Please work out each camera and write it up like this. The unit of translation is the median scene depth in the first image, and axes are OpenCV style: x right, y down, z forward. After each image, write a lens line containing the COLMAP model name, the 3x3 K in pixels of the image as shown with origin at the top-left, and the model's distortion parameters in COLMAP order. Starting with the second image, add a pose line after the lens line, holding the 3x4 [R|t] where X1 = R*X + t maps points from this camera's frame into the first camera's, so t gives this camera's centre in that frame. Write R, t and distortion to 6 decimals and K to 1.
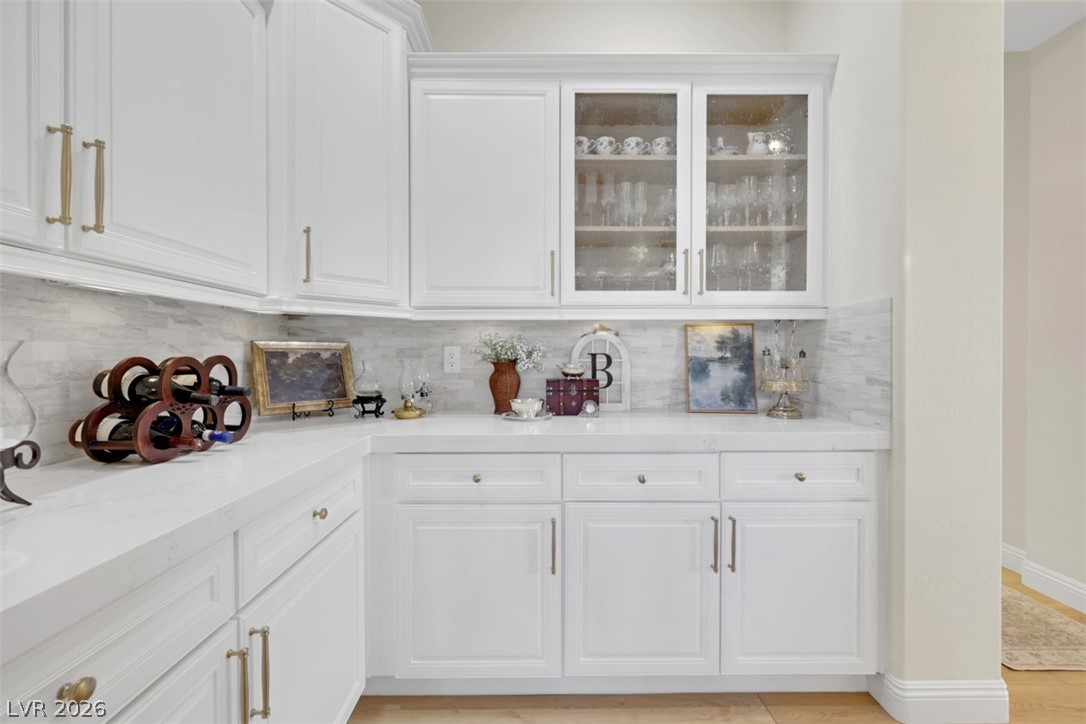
lens RADIAL K [[437.0, 0, 543.0], [0, 437.0, 362.0], [0, 0, 1]] dist [0.000120, 0.000037]
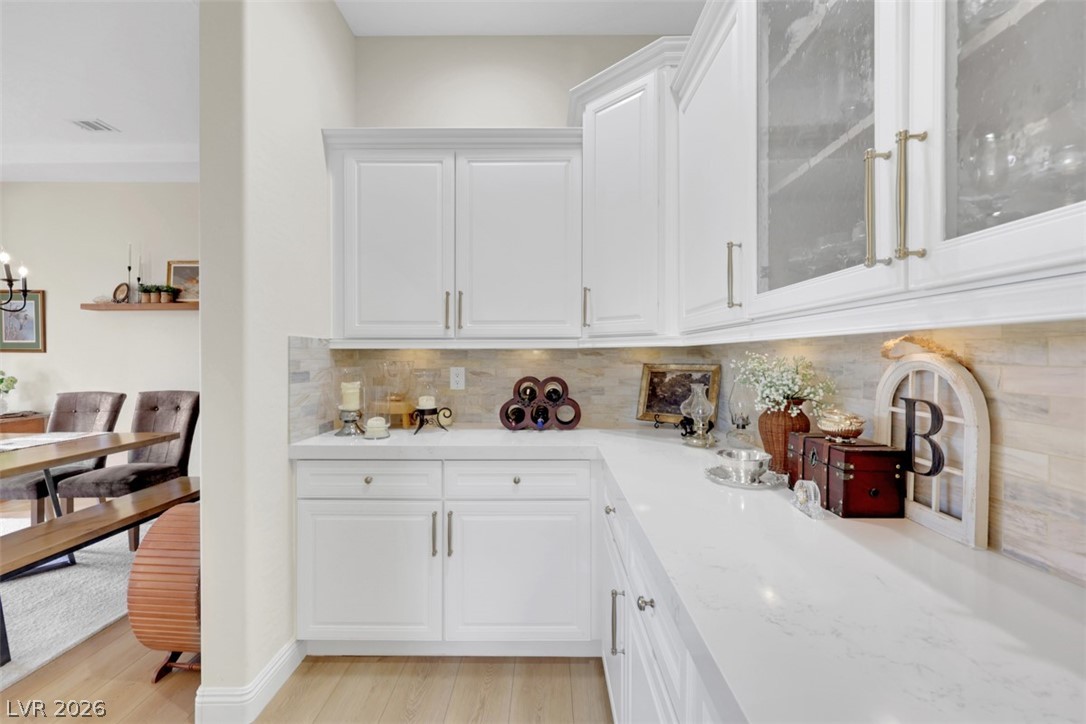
lens RADIAL K [[440.8, 0, 543.0], [0, 440.8, 362.0], [0, 0, 1]] dist [0.003150, 0.000778]
pose [[-0.012785, 0.015804, -0.999793, 0.617999], [-0.016804, 0.999730, 0.016018, -0.061933], [0.999777, 0.017006, -0.012515, 0.607114]]
